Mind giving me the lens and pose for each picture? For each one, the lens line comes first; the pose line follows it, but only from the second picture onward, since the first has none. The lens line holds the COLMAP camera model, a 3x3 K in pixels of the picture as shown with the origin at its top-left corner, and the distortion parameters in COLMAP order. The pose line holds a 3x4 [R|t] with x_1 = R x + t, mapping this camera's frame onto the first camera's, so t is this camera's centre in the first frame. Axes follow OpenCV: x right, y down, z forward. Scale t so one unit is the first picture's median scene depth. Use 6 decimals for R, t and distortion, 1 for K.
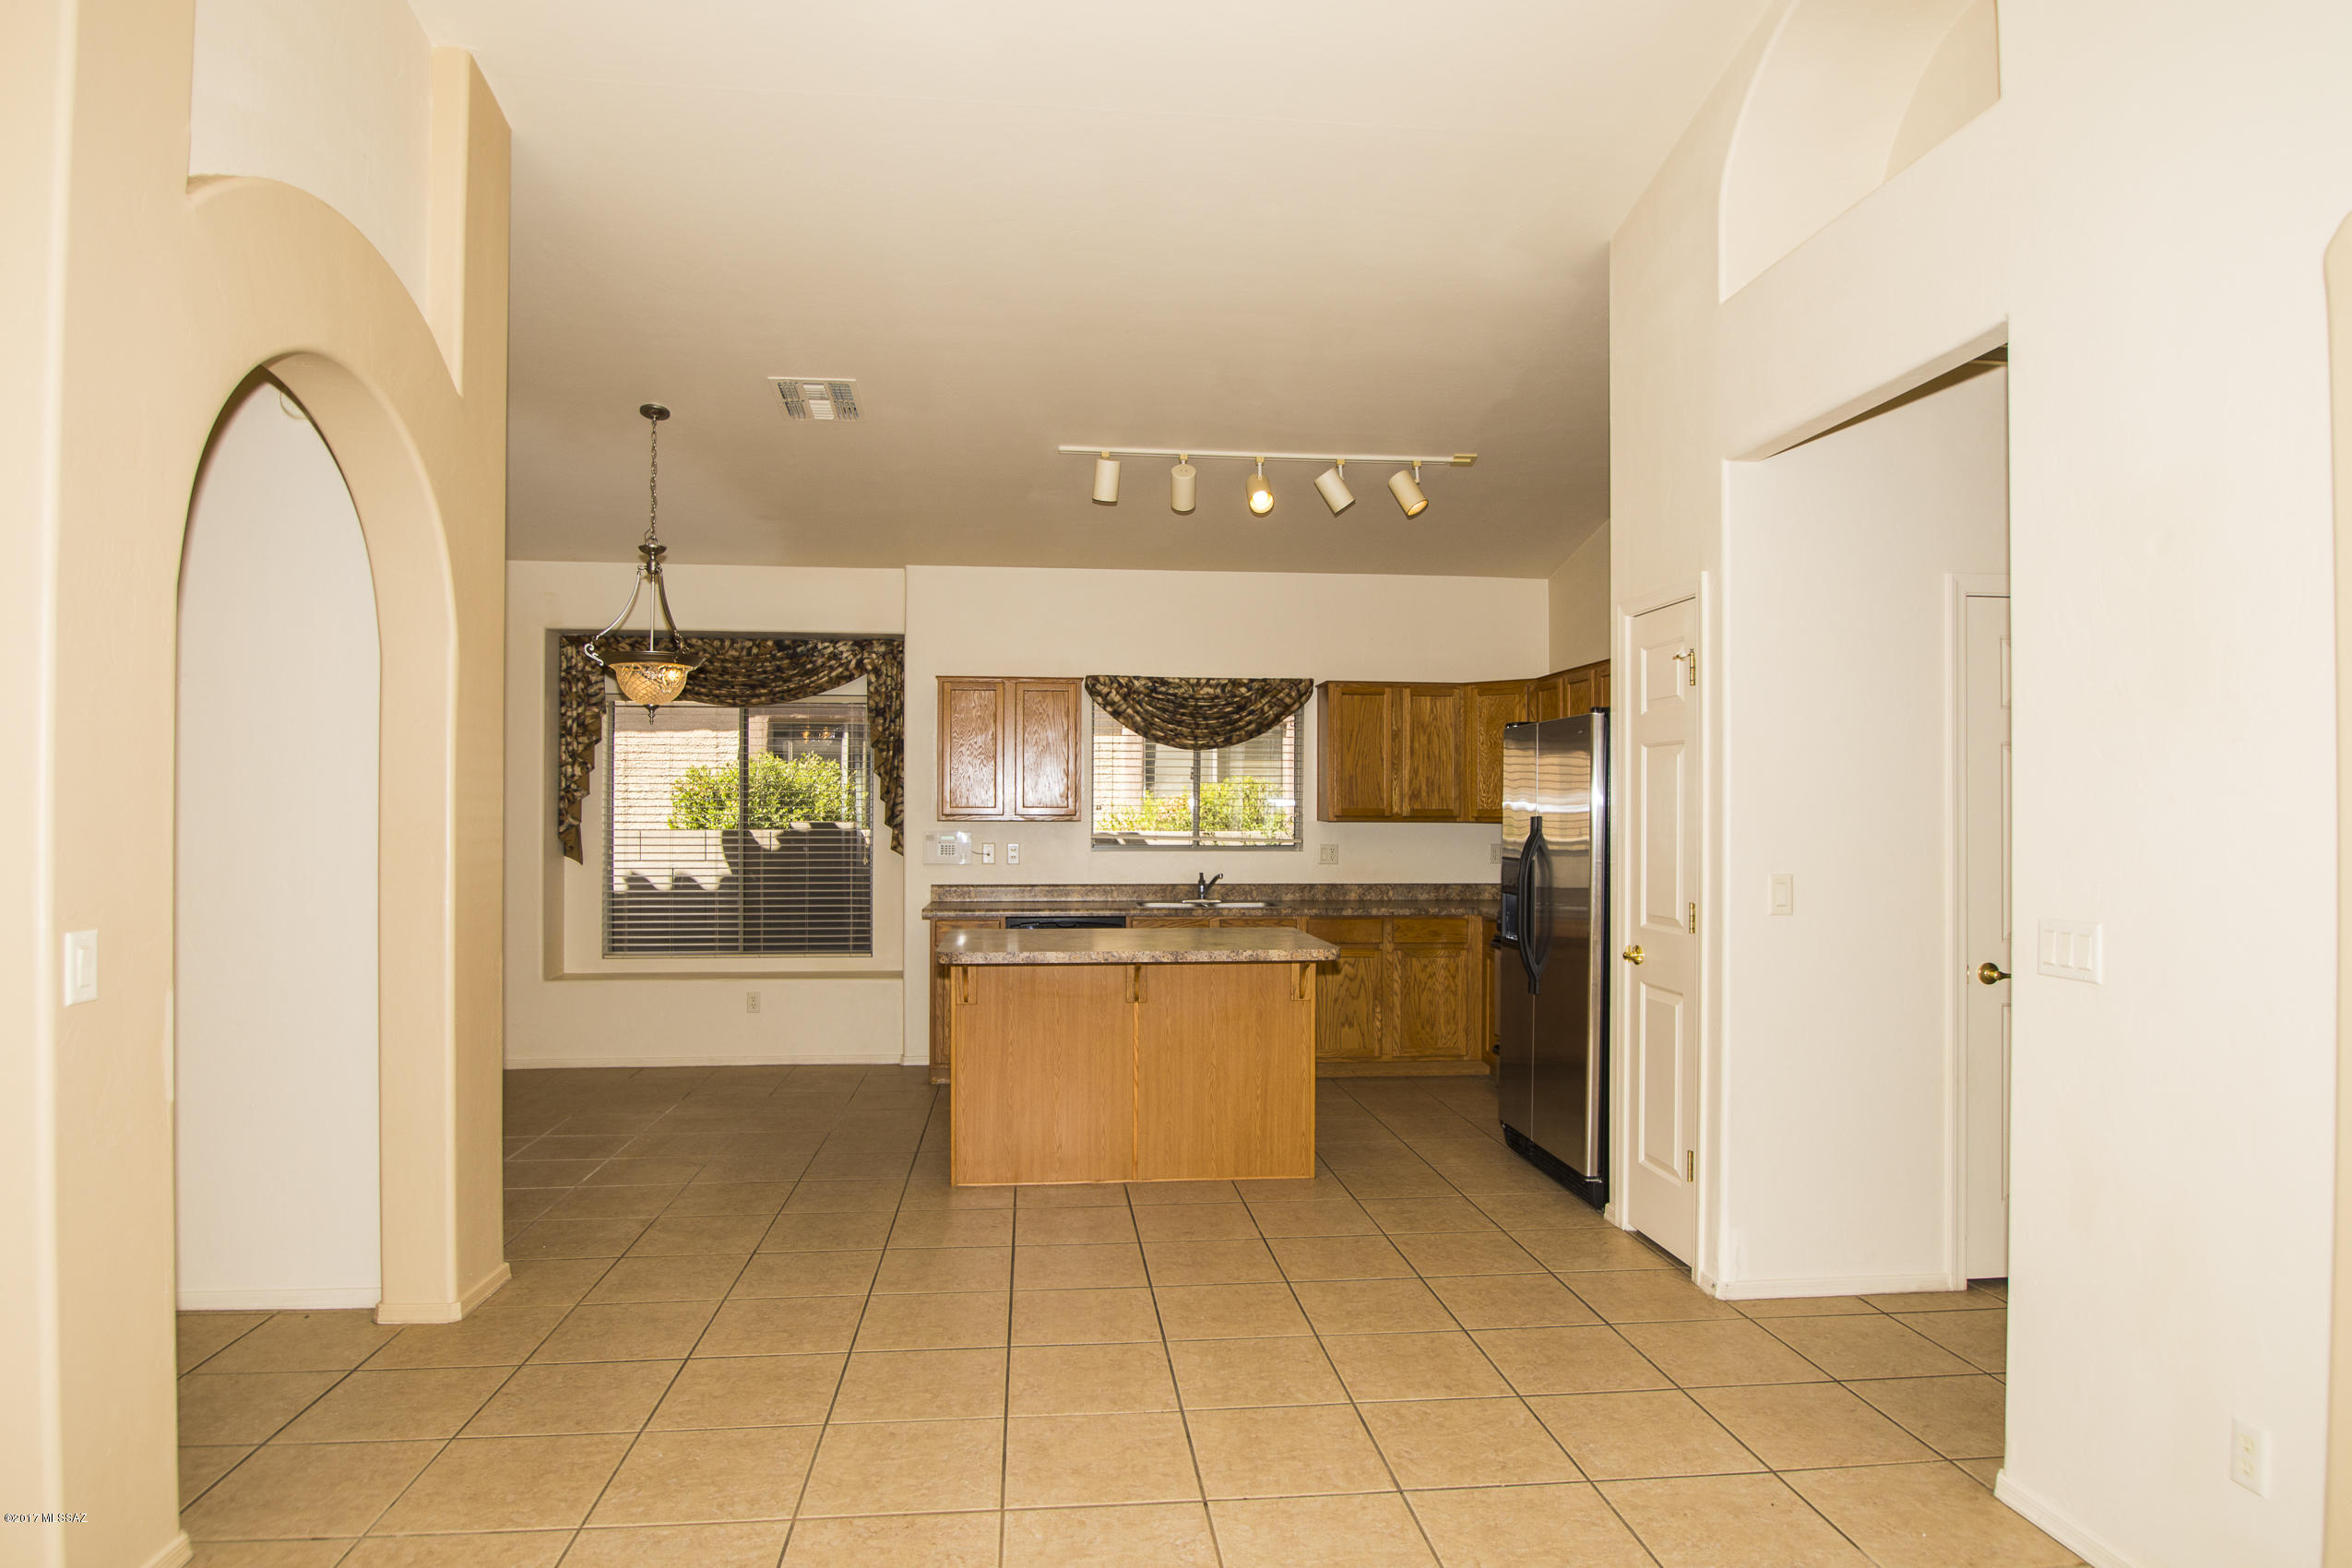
lens RADIAL K [[1325.3, 0, 1163.8], [0, 1325.3, 804.7], [0, 0, 1]] dist [-0.020617, -0.000153]
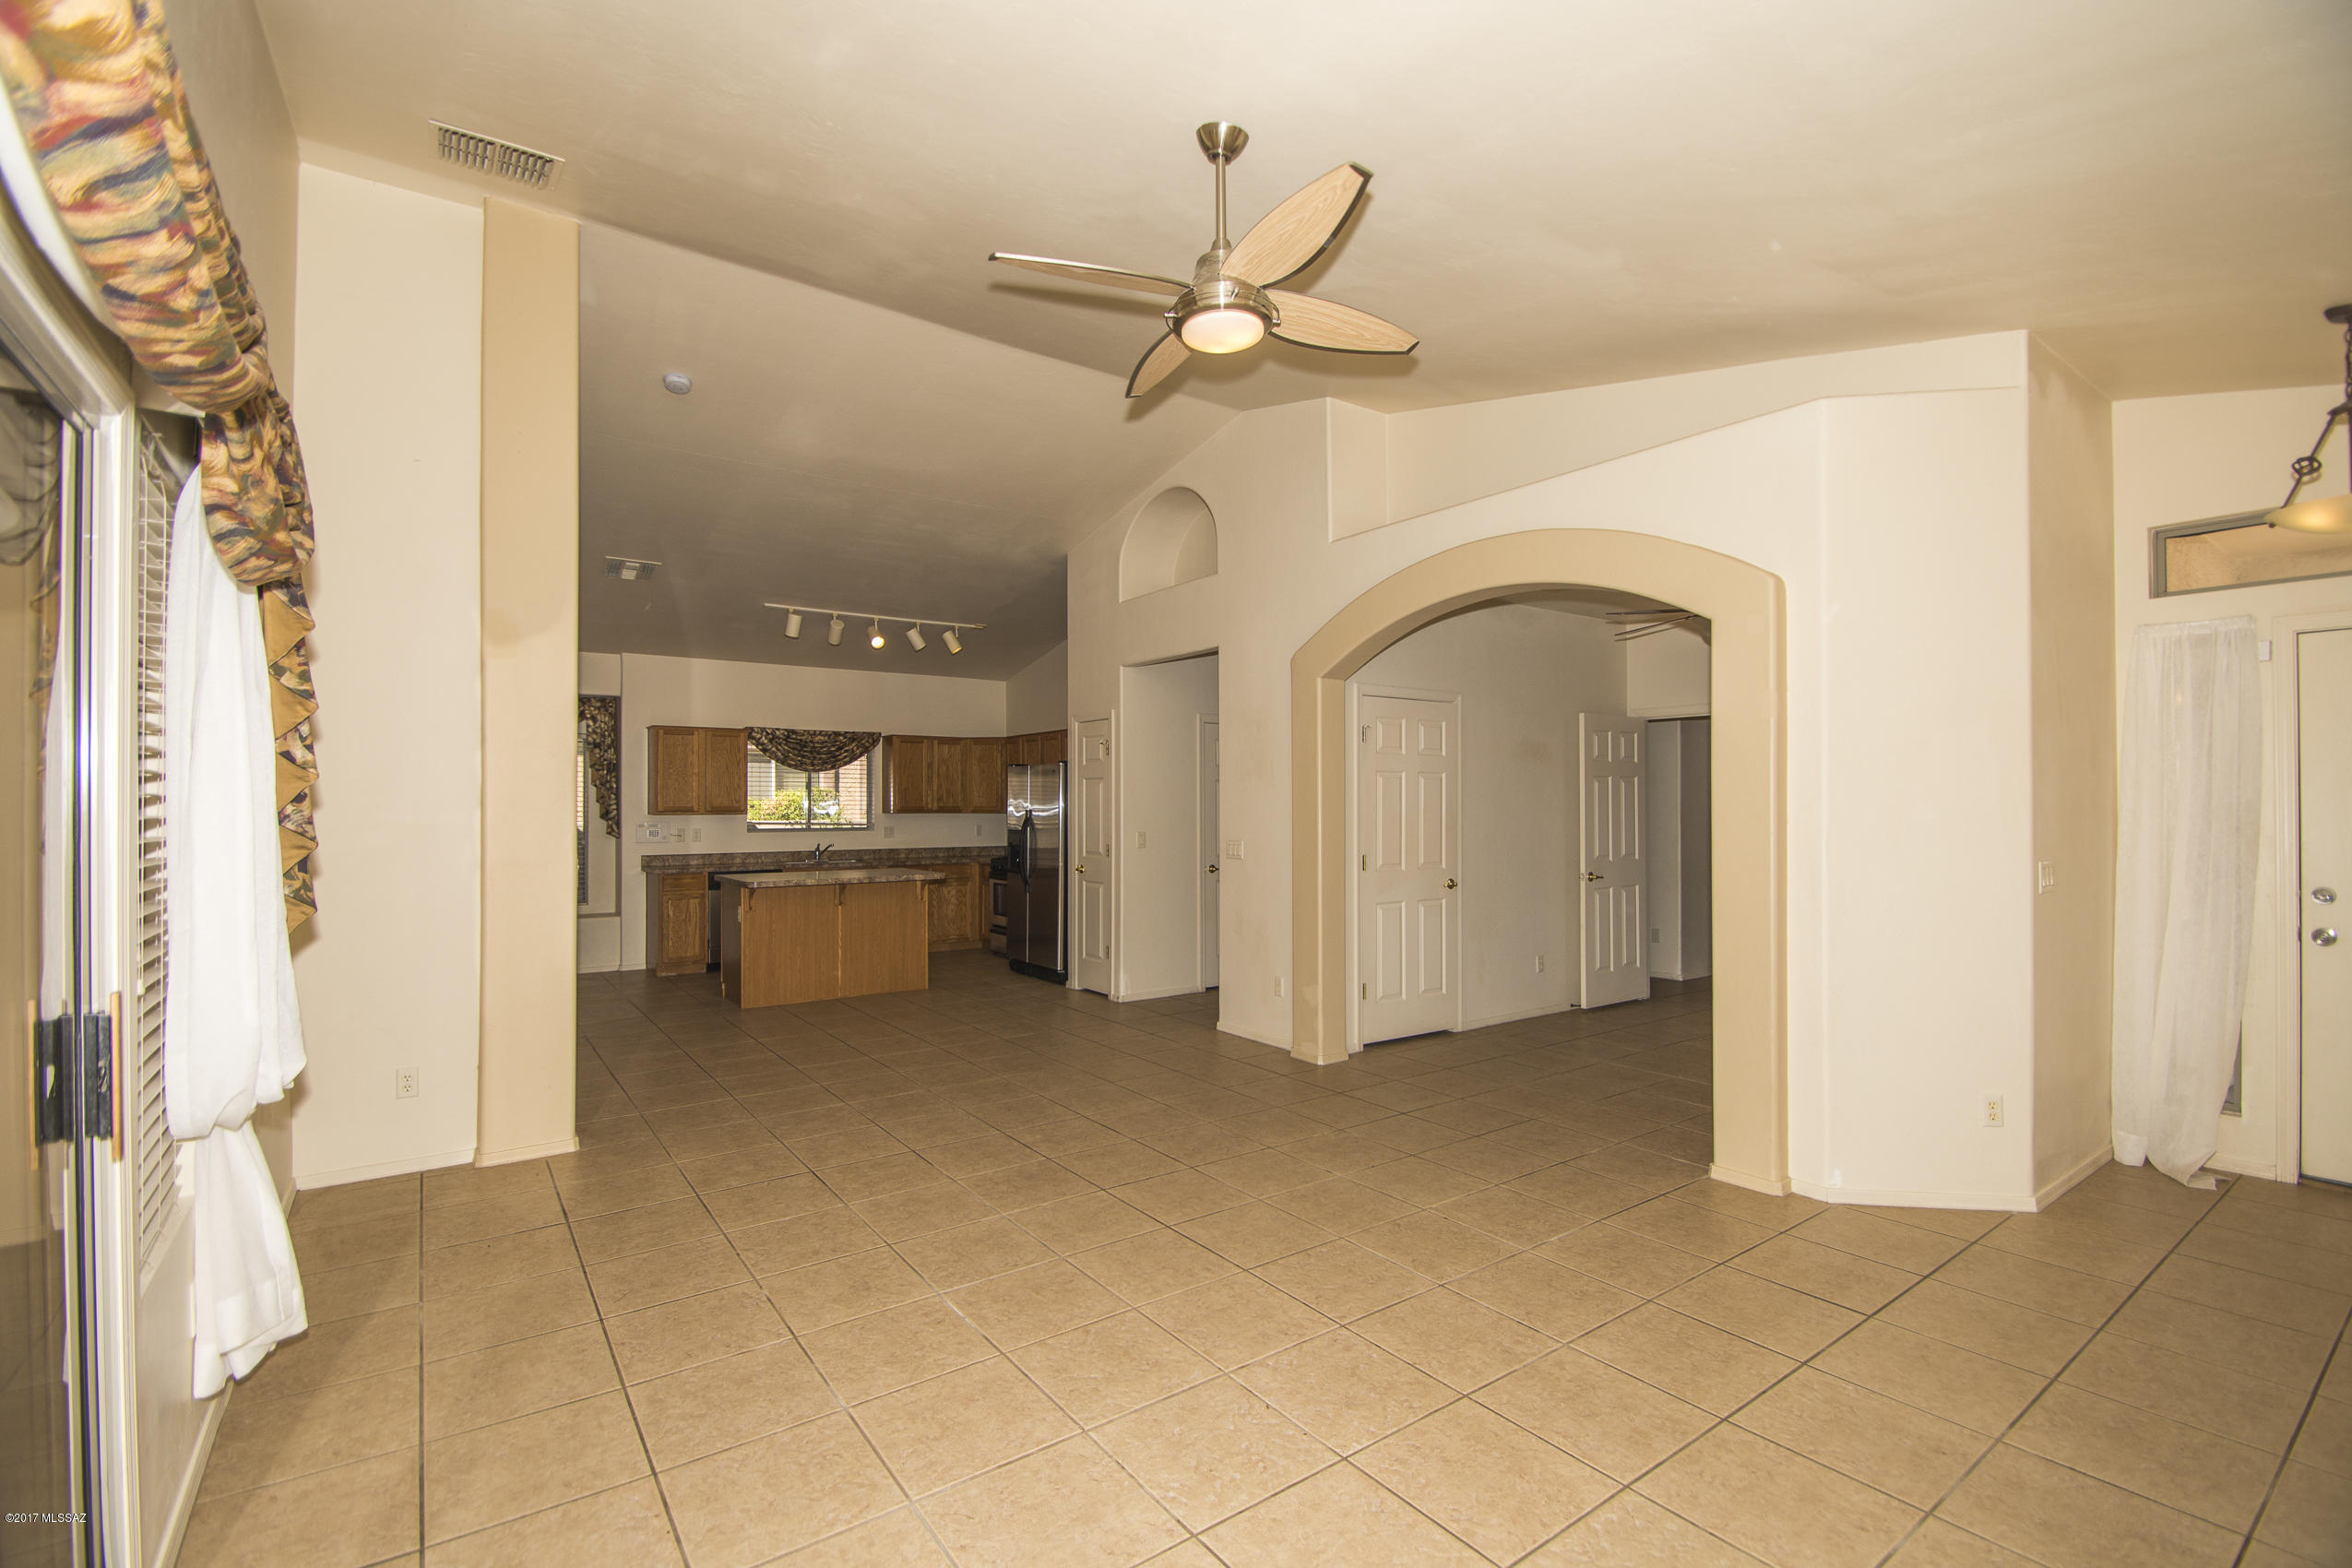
lens RADIAL K [[1041.8, 0, 1169.2], [0, 1041.8, 796.9], [0, 0, 1]] dist [0.016744, -0.000265]
pose [[0.863509, -0.001764, 0.504331, -0.260492], [0.003424, 0.999991, -0.002366, -0.004826], [-0.504322, 0.003771, 0.863507, -0.397586]]
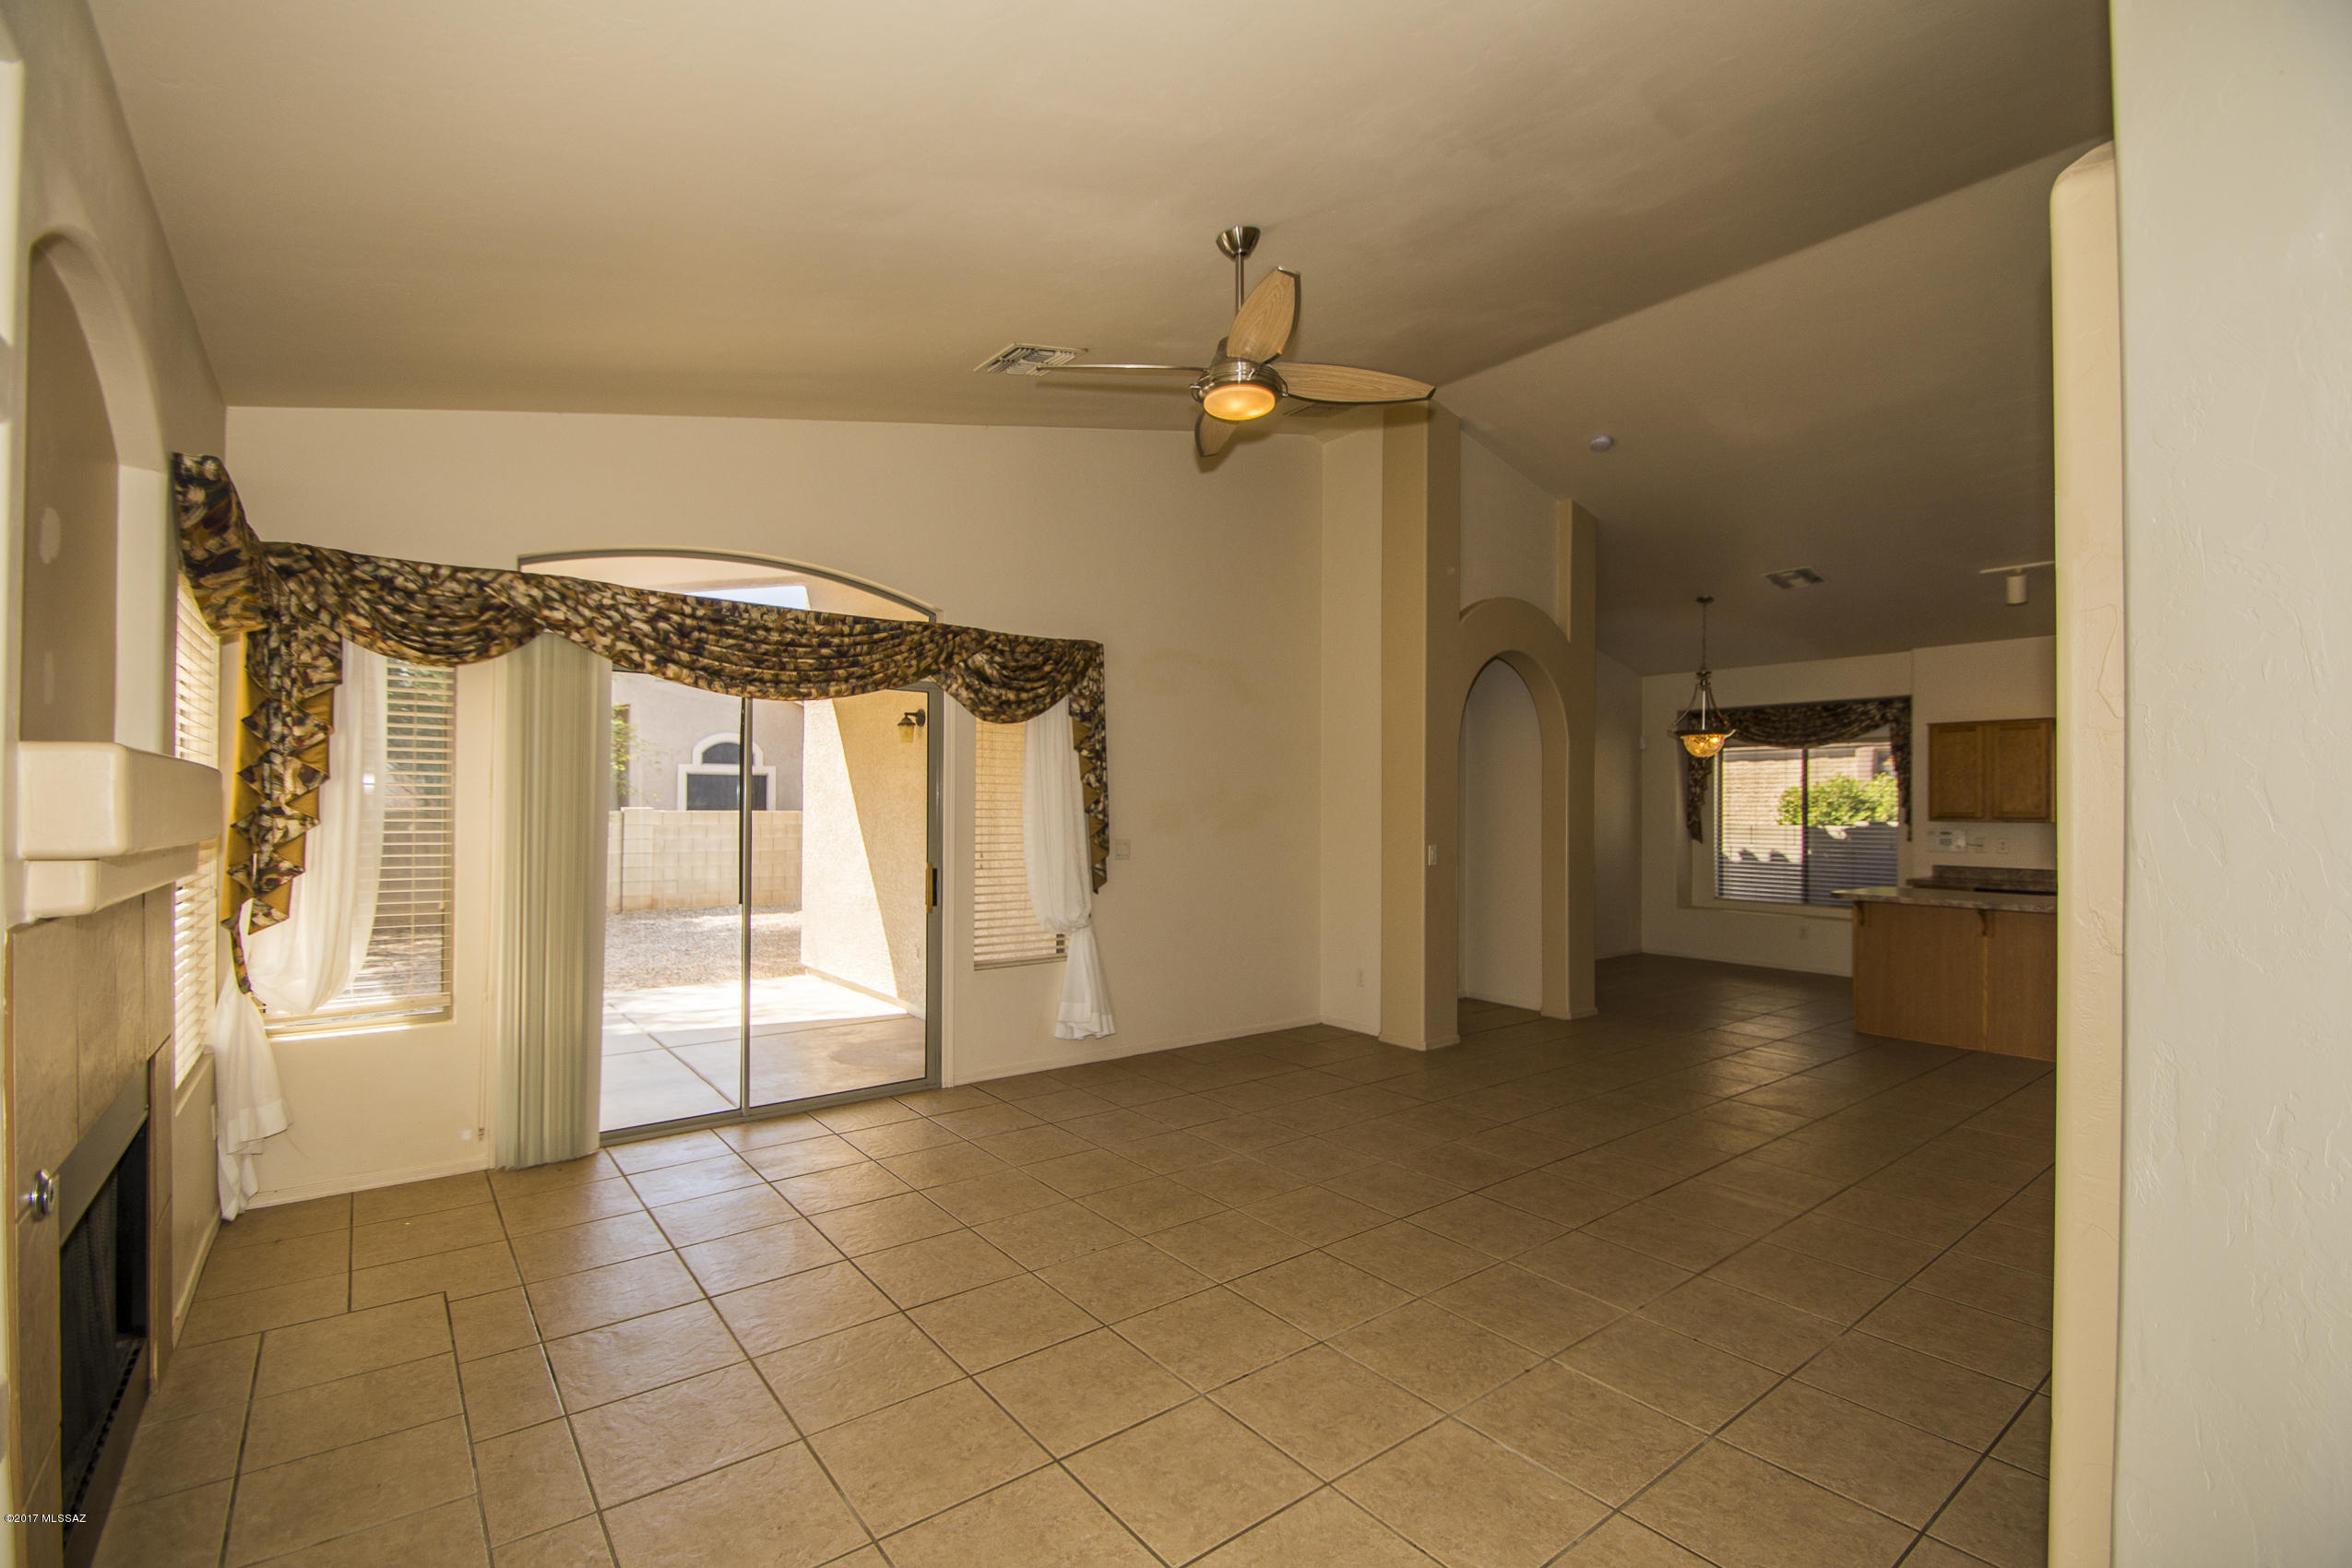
lens RADIAL K [[1041.8, 0, 1169.2], [0, 1041.8, 796.9], [0, 0, 1]] dist [0.016744, -0.000265]
pose [[0.533153, -0.006678, -0.845993, 0.357770], [-0.001388, 0.999961, -0.008768, -0.003242], [0.846018, 0.005848, 0.533122, -0.336625]]
